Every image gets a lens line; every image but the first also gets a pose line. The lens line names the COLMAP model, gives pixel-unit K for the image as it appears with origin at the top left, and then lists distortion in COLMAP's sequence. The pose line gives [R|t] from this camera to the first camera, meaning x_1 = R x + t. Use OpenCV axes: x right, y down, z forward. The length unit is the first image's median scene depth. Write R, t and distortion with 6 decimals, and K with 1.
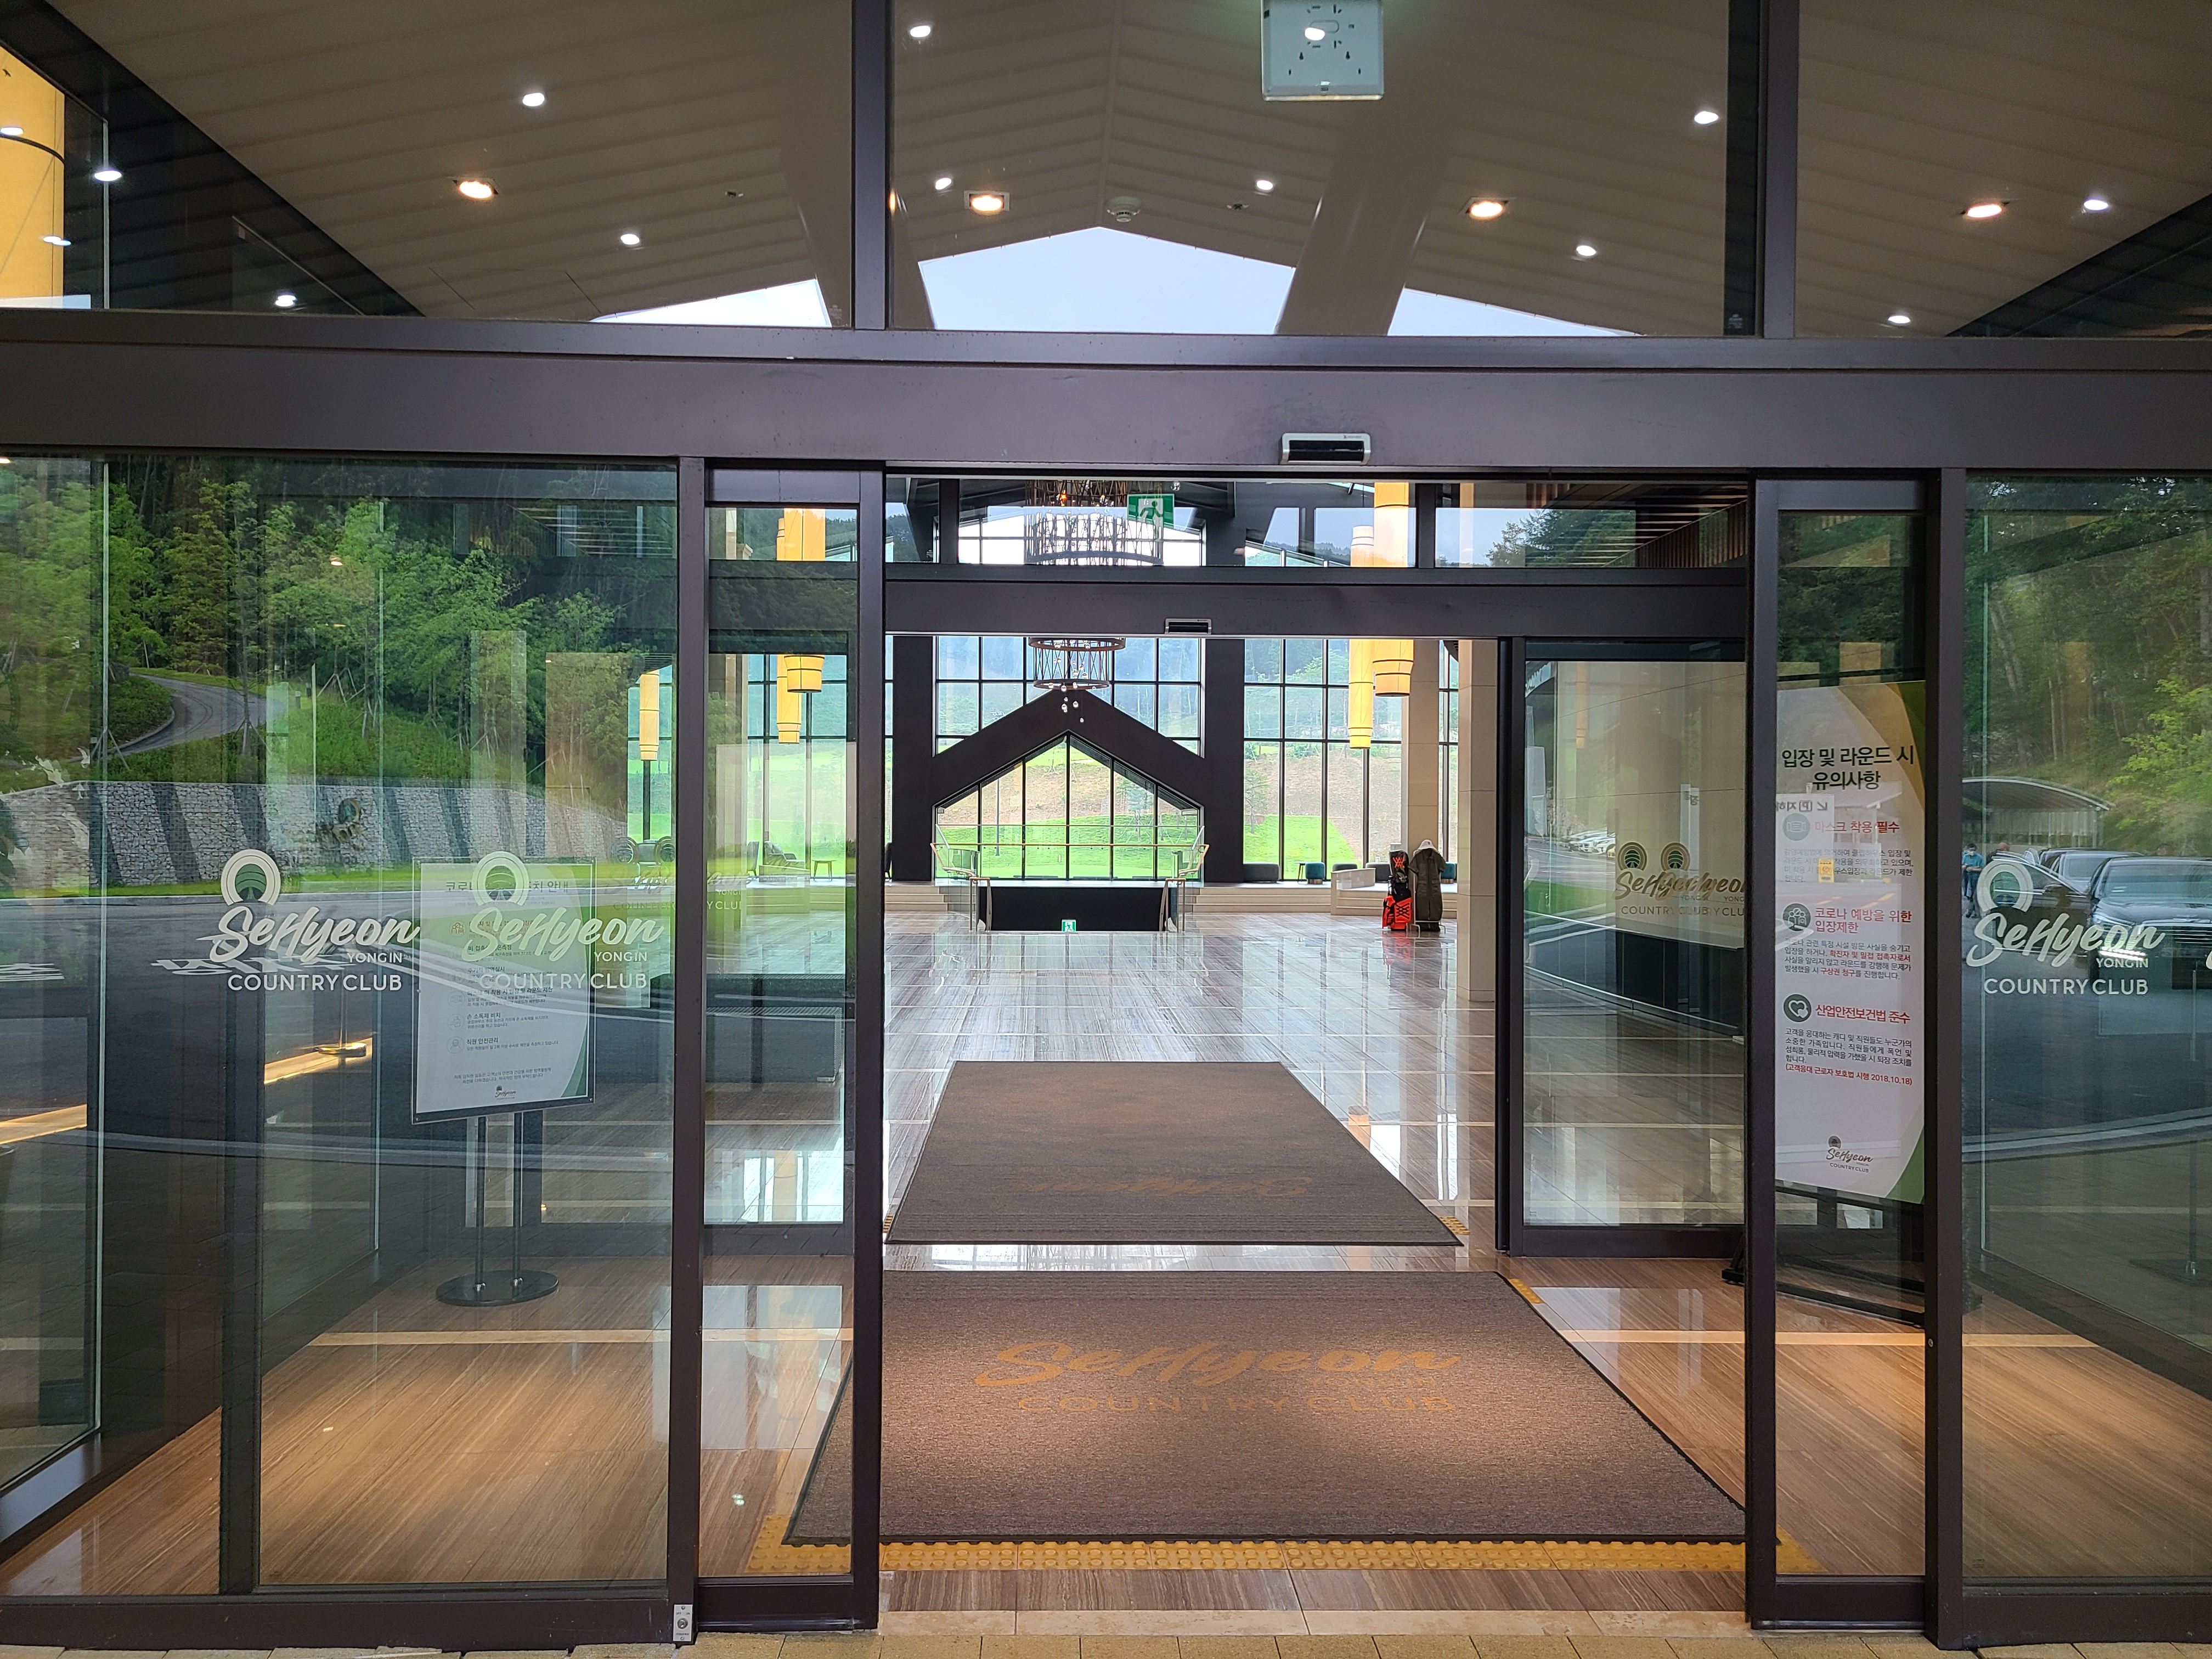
lens RADIAL K [[1635.1, 0, 1106.0], [0, 1635.1, 829.5], [0, 0, 1]] dist [0.069729, -0.053098]
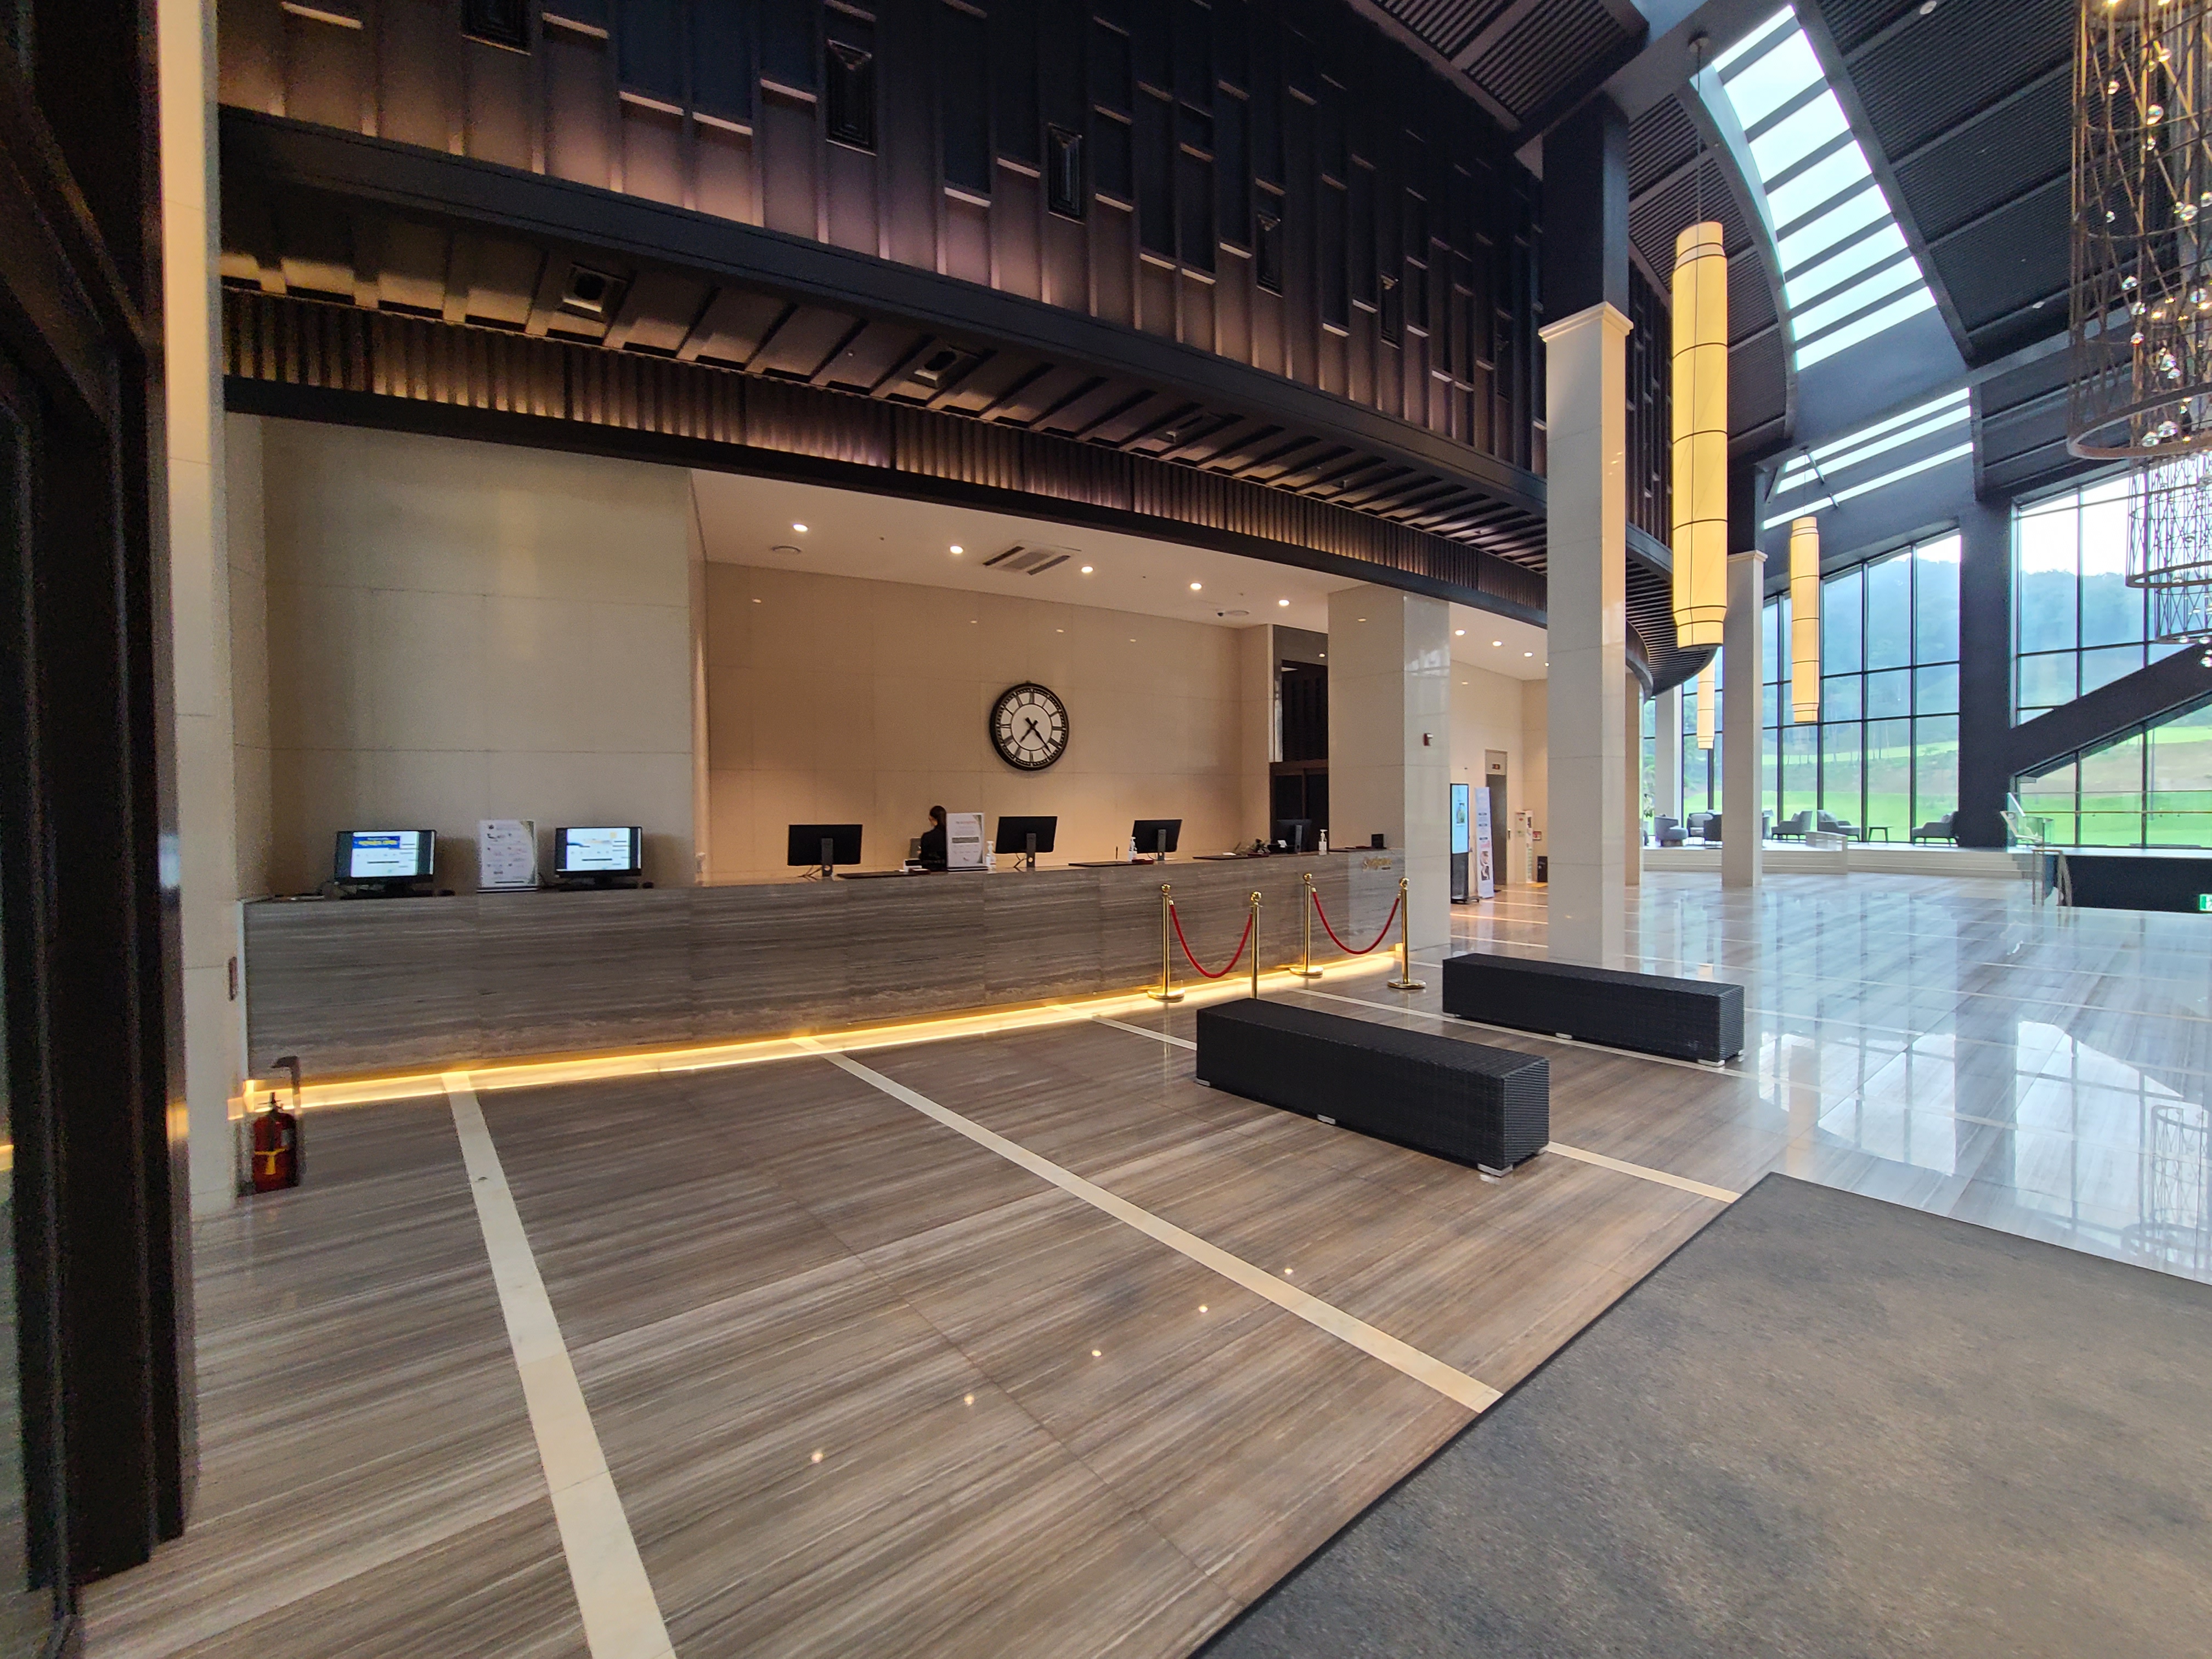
lens RADIAL K [[904.5, 0, 1102.9], [0, 904.5, 824.5], [0, 0, 1]] dist [-0.008684, 0.002694]
pose [[0.596942, 0.002912, -0.802279, 0.008818], [0.013483, 0.999816, 0.013662, 0.000954], [0.802171, -0.018972, 0.596792, 0.198960]]
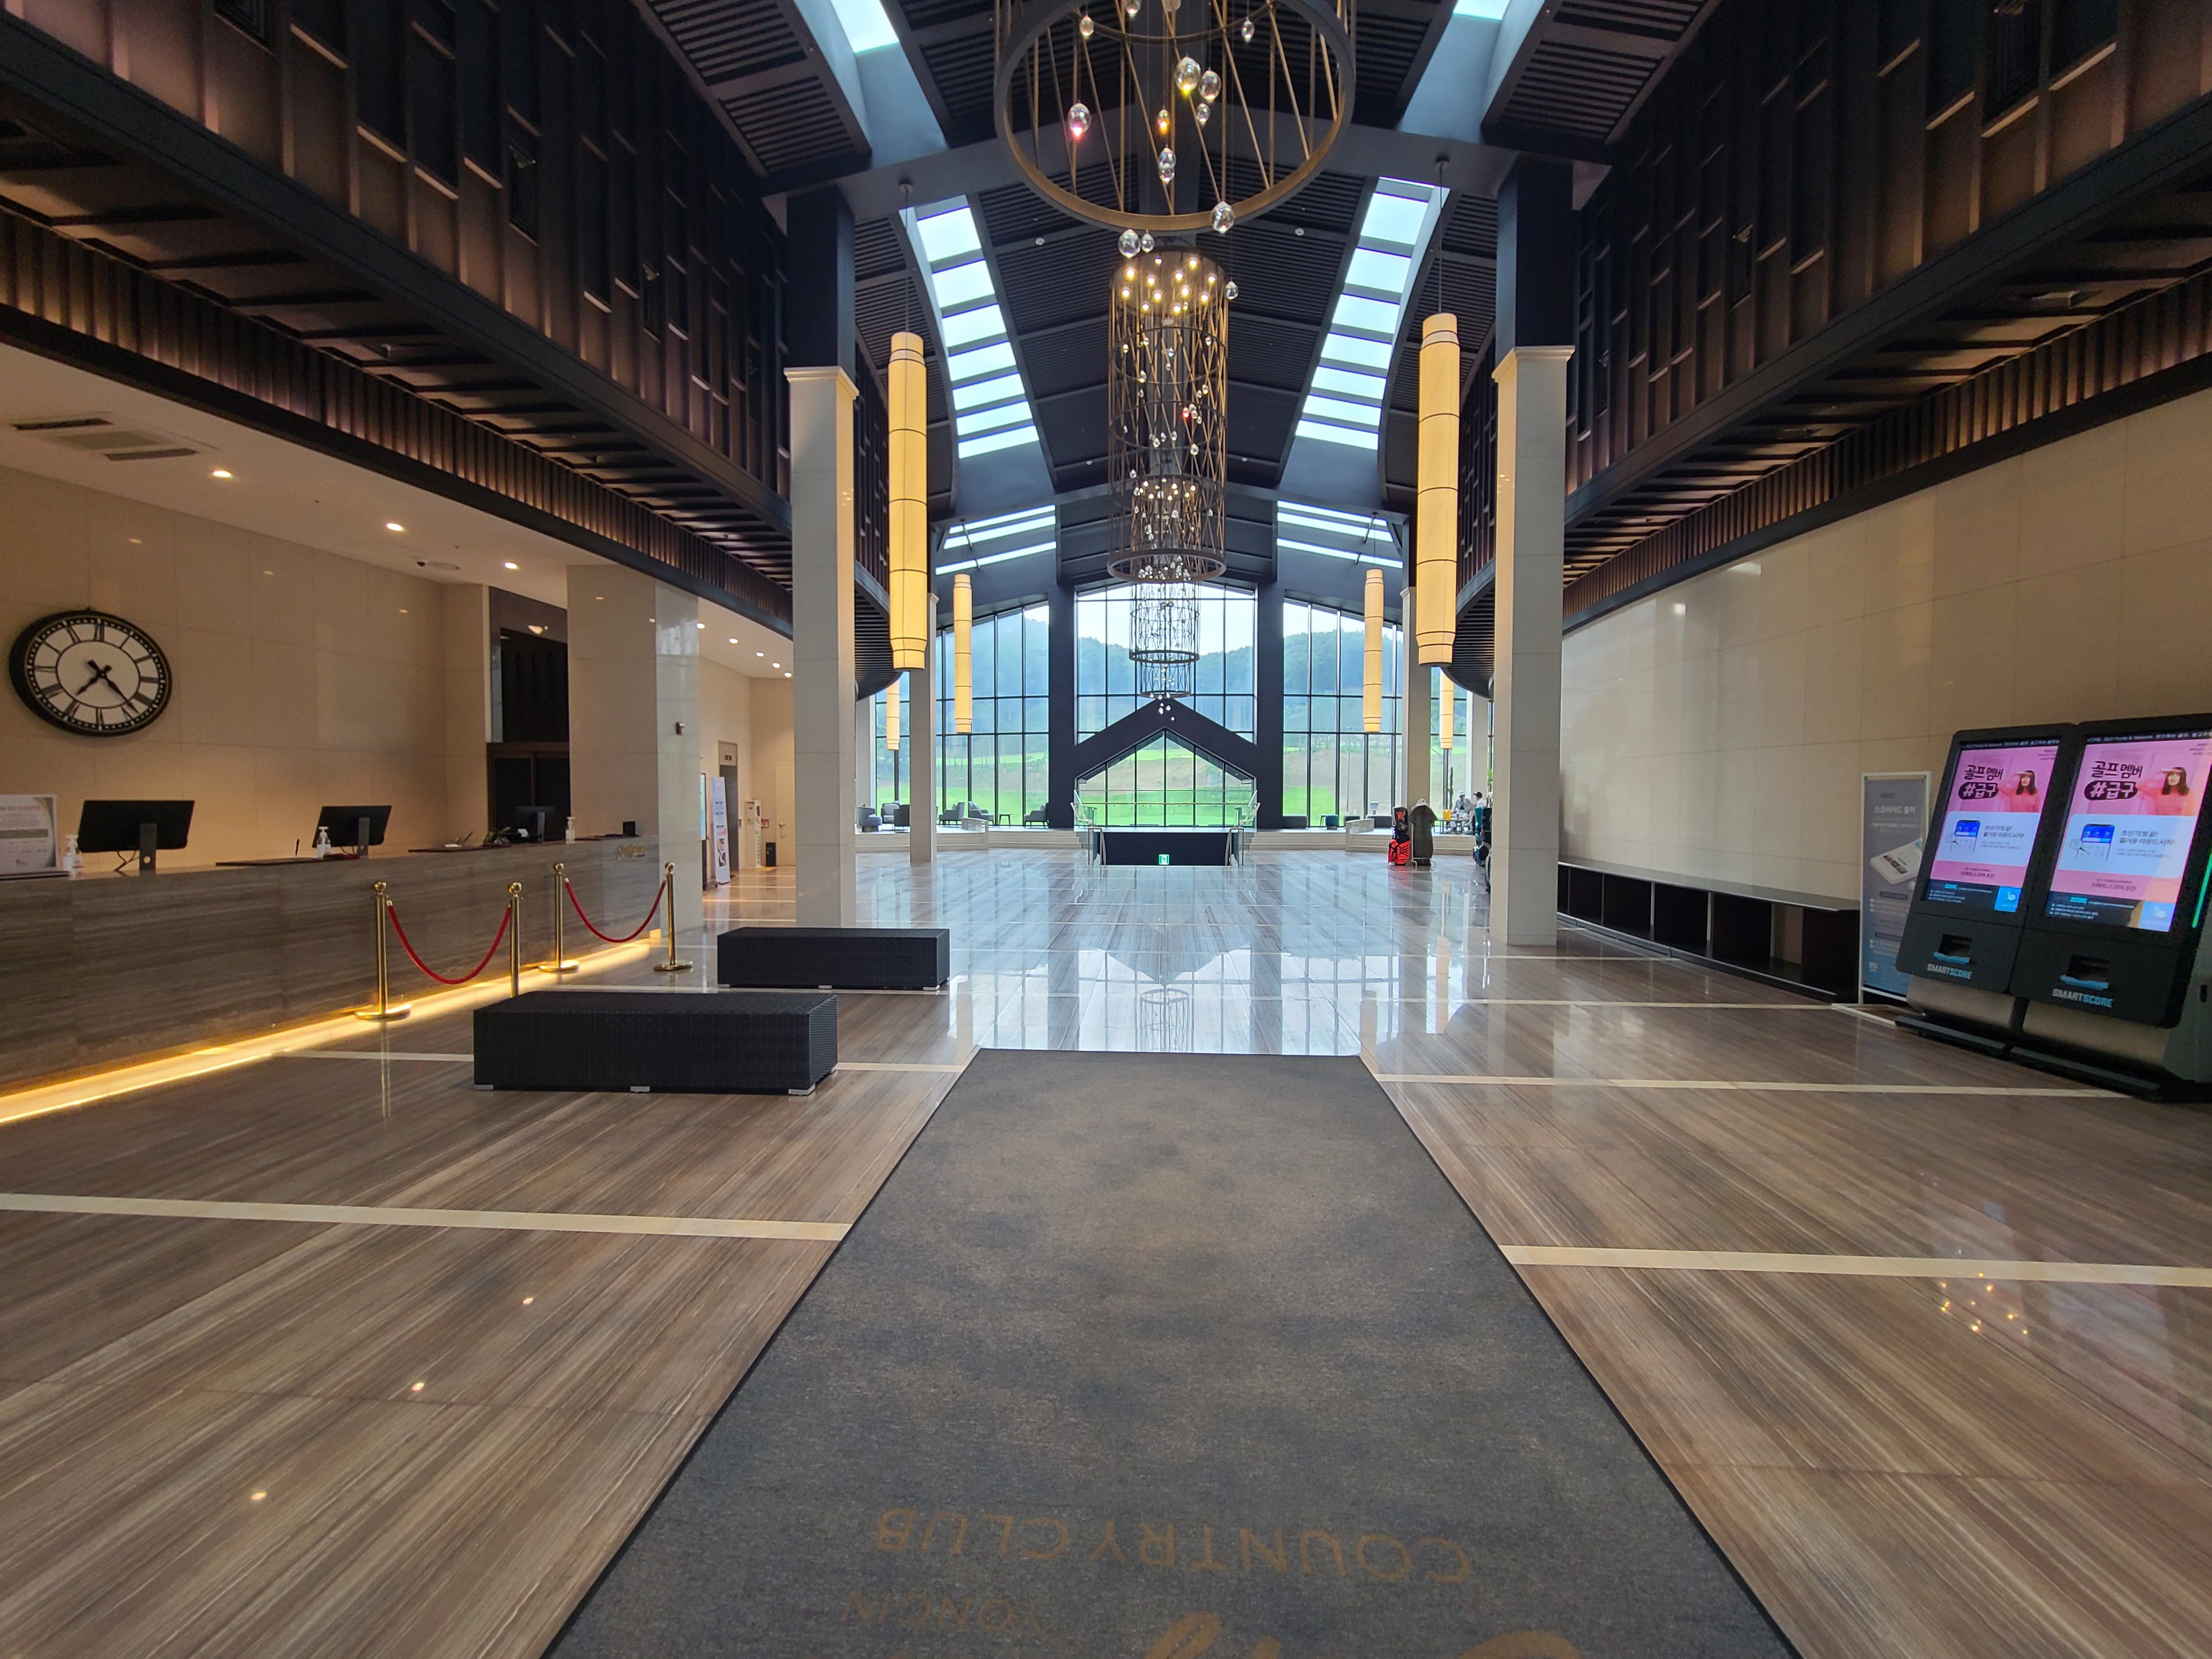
lens RADIAL K [[904.5, 0, 1102.9], [0, 904.5, 824.5], [0, 0, 1]] dist [-0.008684, 0.002694]
pose [[0.994520, -0.001842, -0.104526, 0.007430], [0.005176, 0.999486, 0.031636, 0.001869], [0.104414, -0.032003, 0.994019, 0.175524]]
